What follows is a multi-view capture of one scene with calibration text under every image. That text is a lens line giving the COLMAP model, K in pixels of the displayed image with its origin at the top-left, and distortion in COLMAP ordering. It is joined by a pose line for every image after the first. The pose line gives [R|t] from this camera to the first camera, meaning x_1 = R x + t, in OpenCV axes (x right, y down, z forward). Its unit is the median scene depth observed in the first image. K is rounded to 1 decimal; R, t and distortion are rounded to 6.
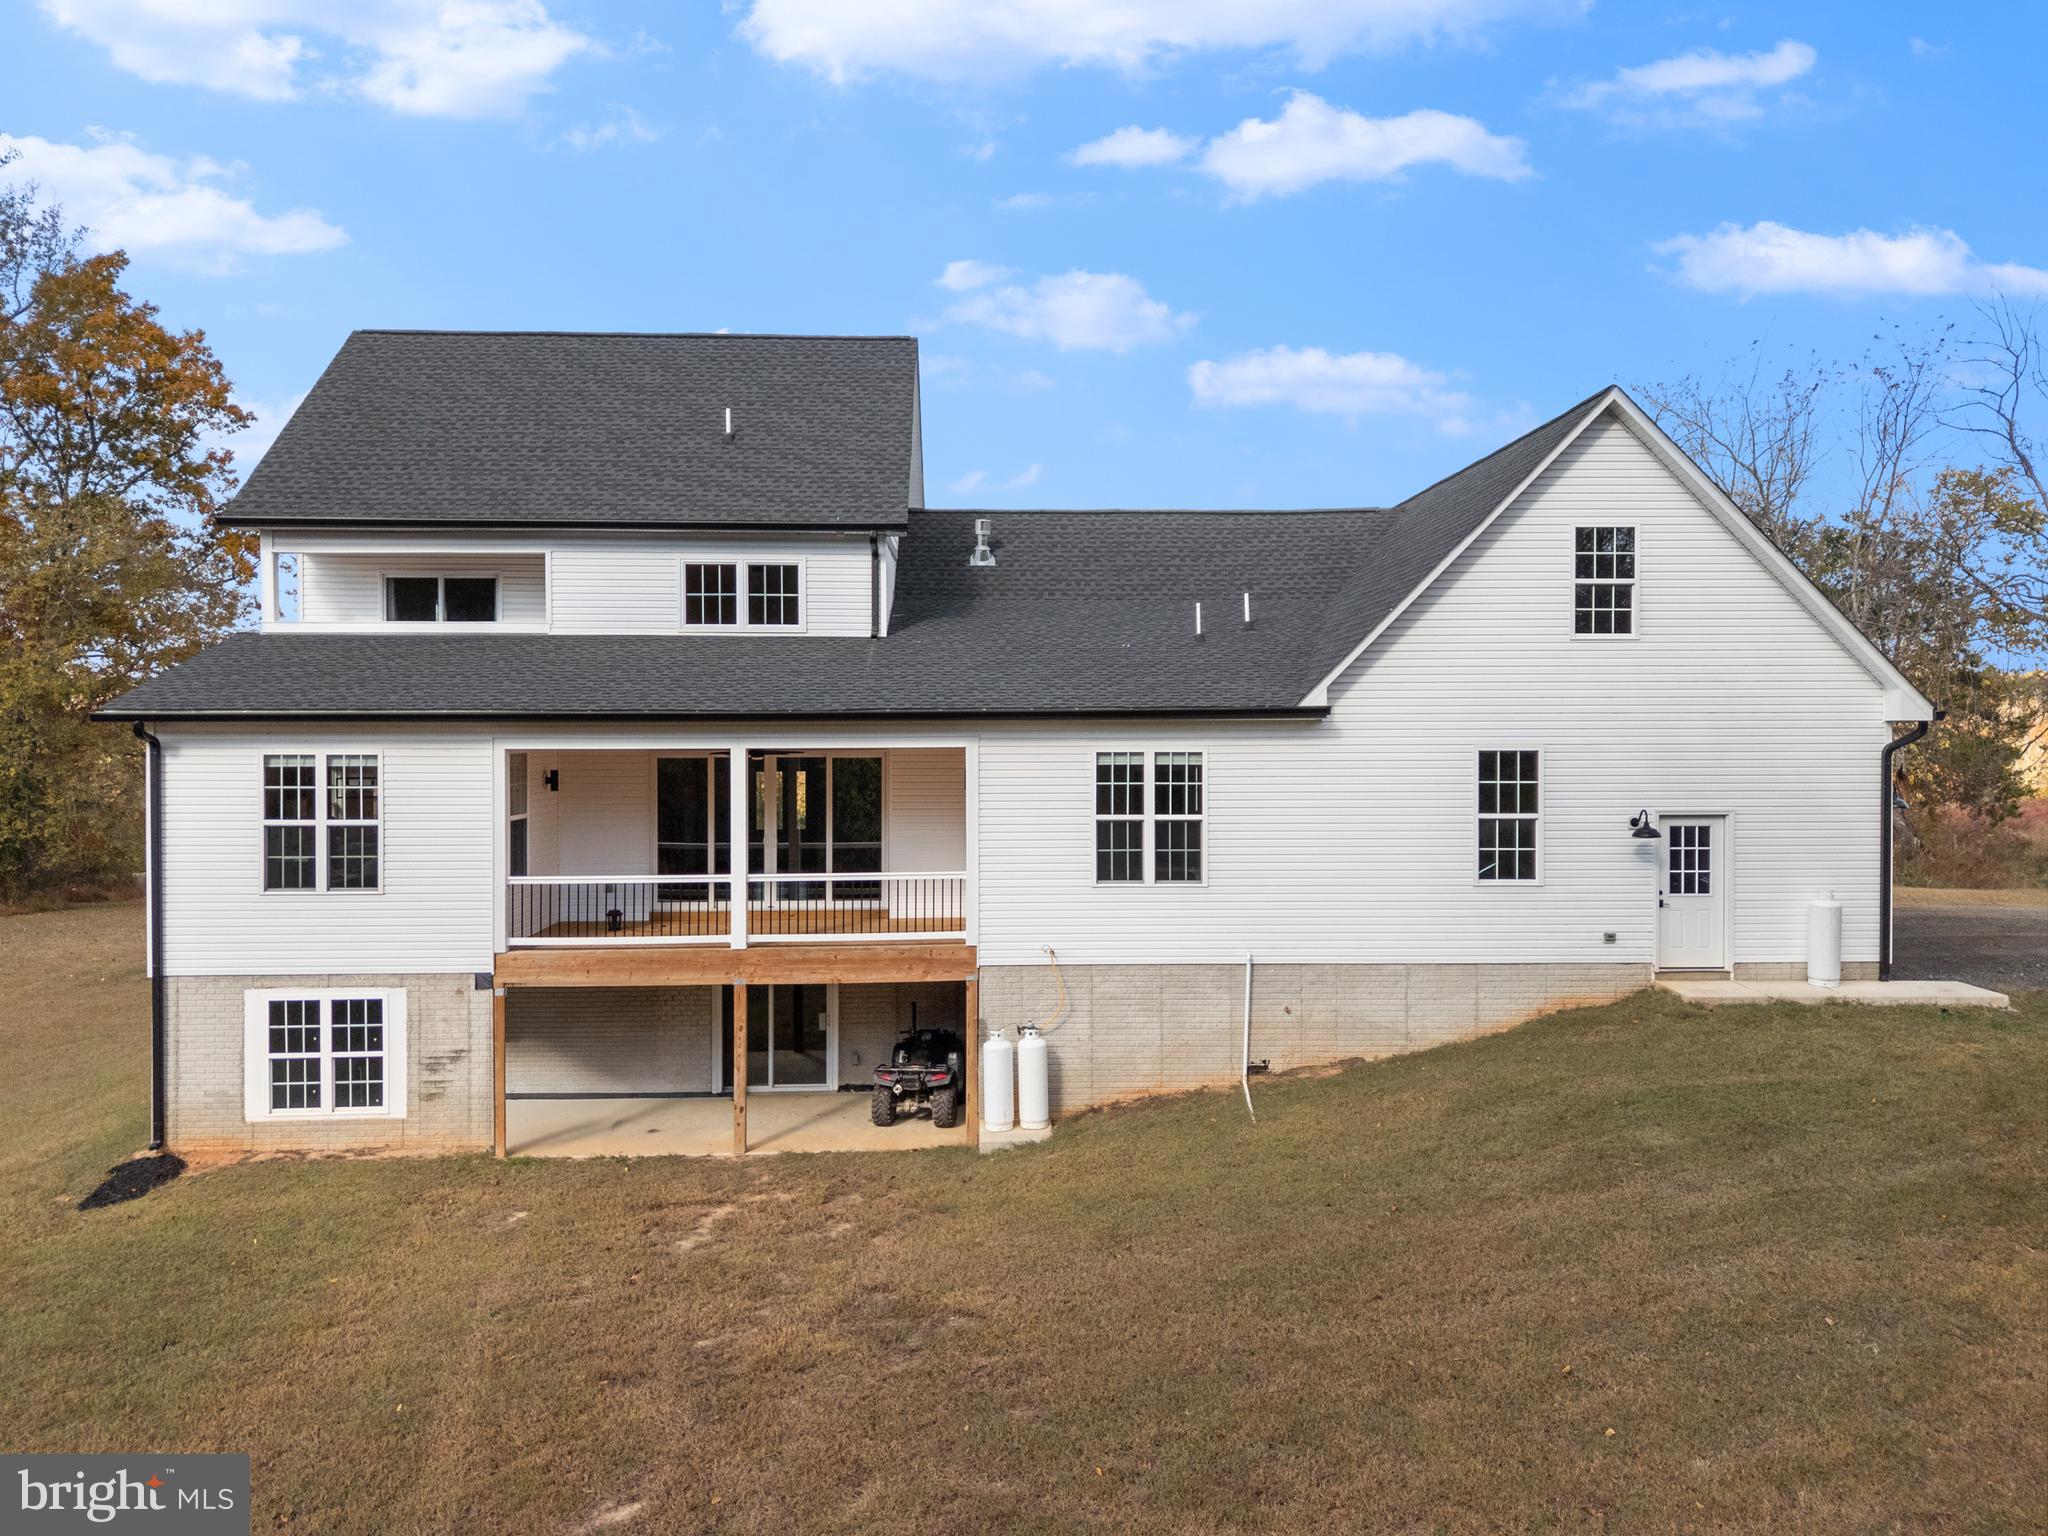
lens RADIAL K [[1519.8, 0, 1035.5], [0, 1519.8, 751.6], [0, 0, 1]] dist [0.064144, -0.048711]
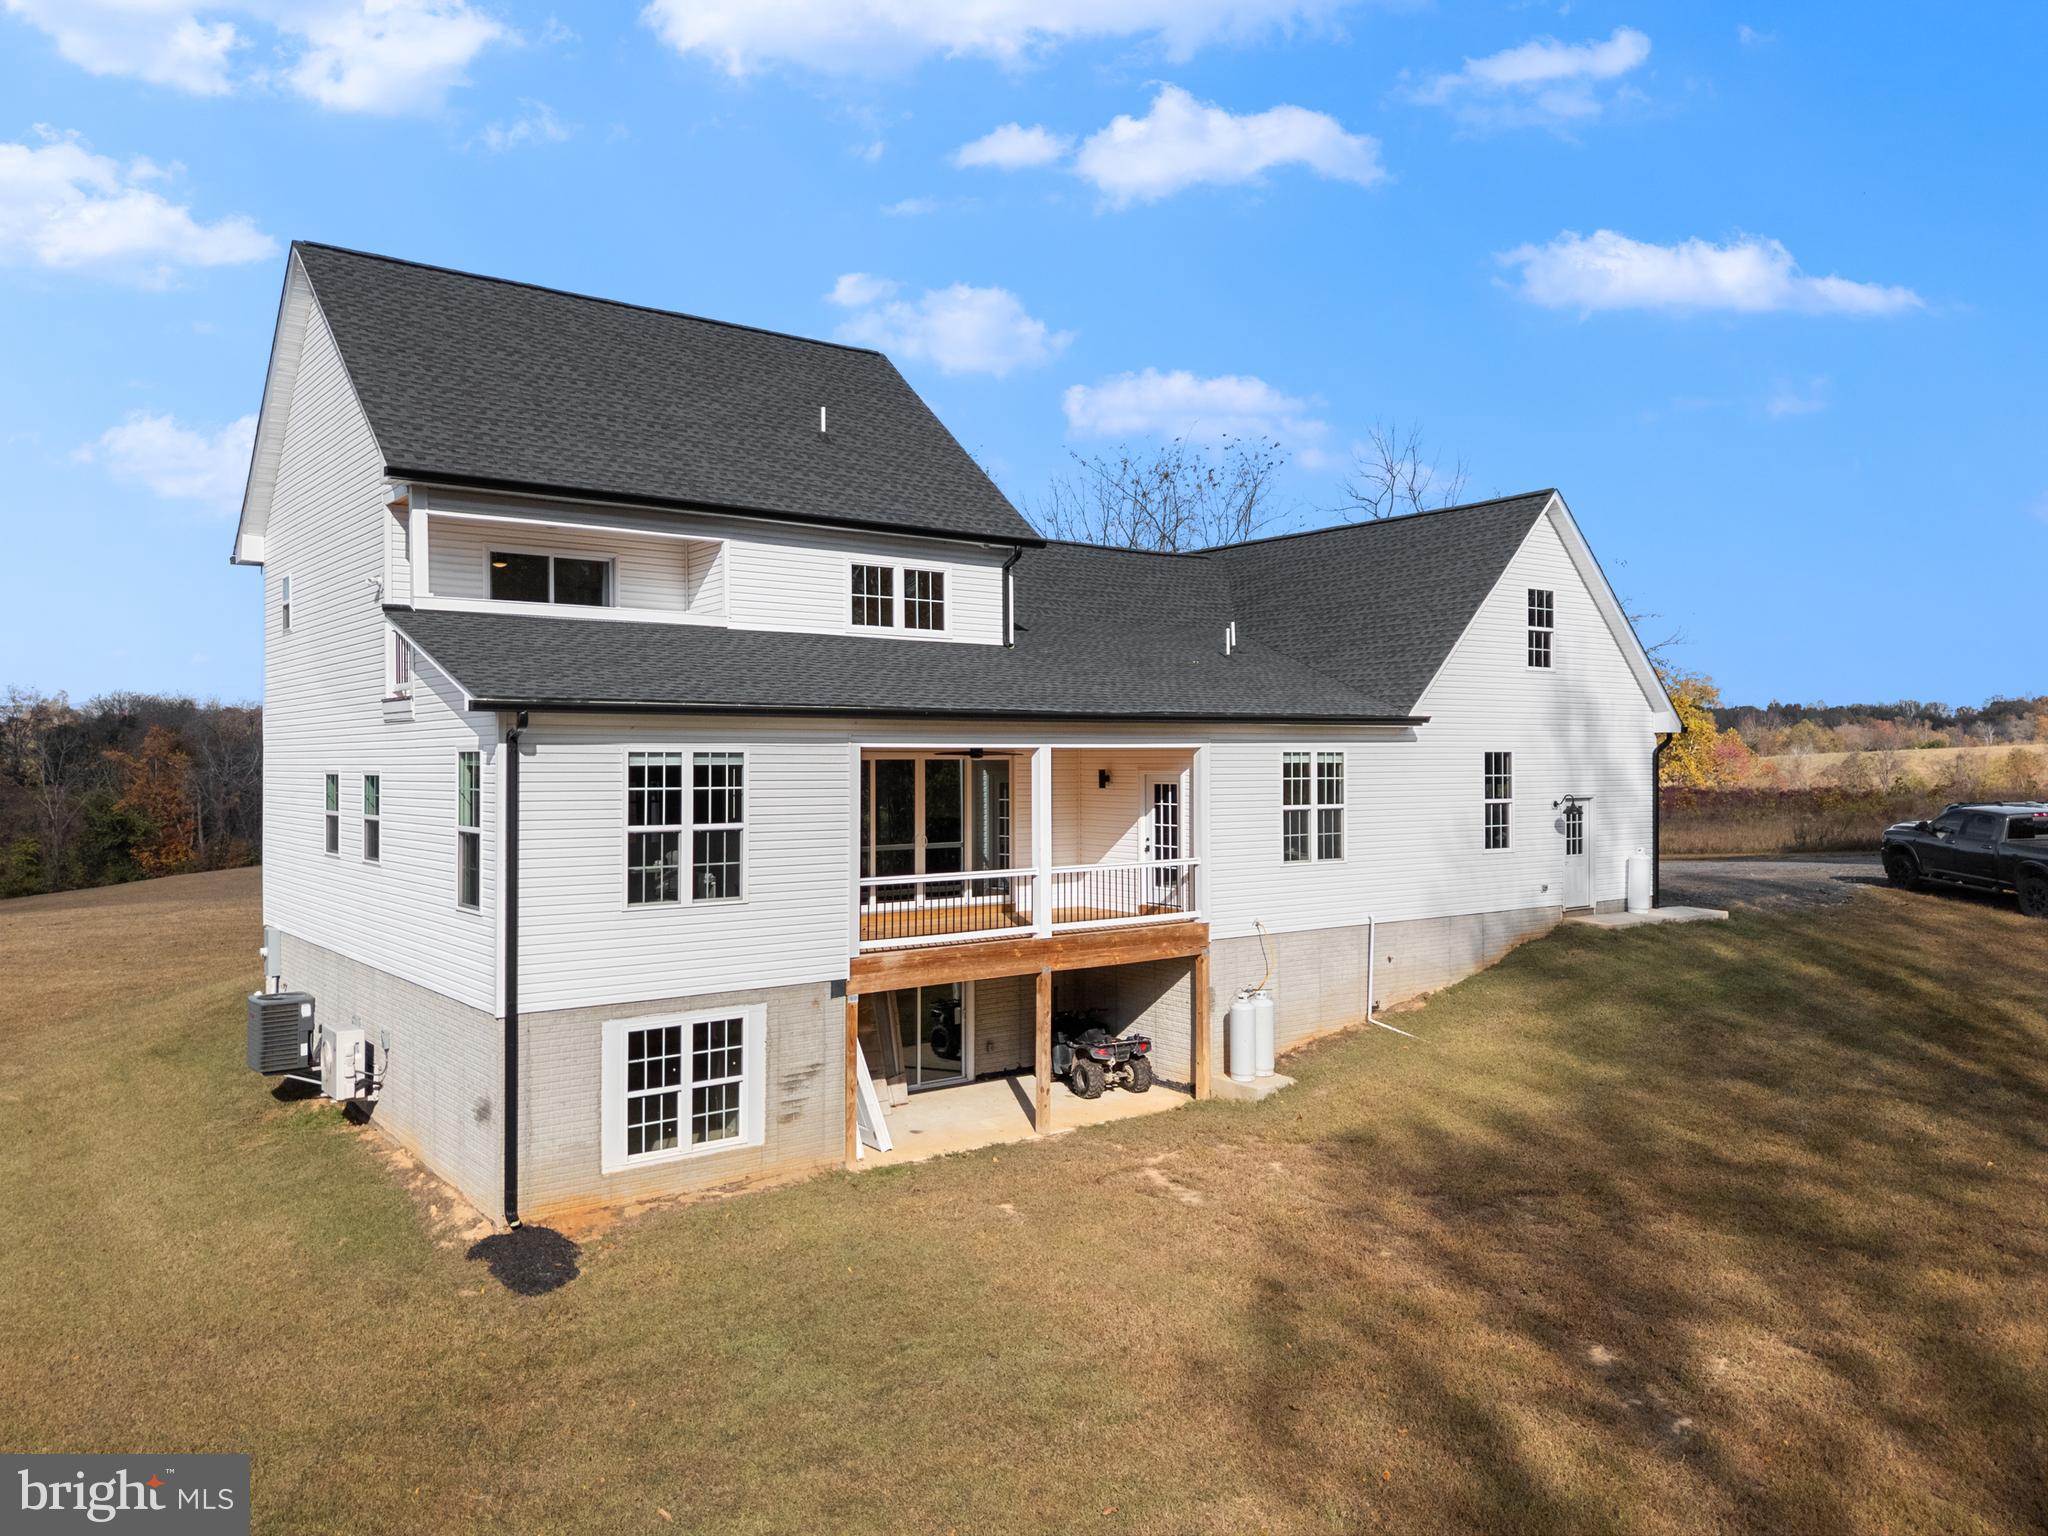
lens RADIAL K [[1519.8, 0, 1033.3], [0, 1519.8, 751.1], [0, 0, 1]] dist [0.064144, -0.048711]
pose [[0.814225, 0.002886, 0.580542, -0.803146], [0.006643, 0.999876, -0.014288, 0.015118], [-0.580511, 0.015490, 0.814105, 0.149462]]
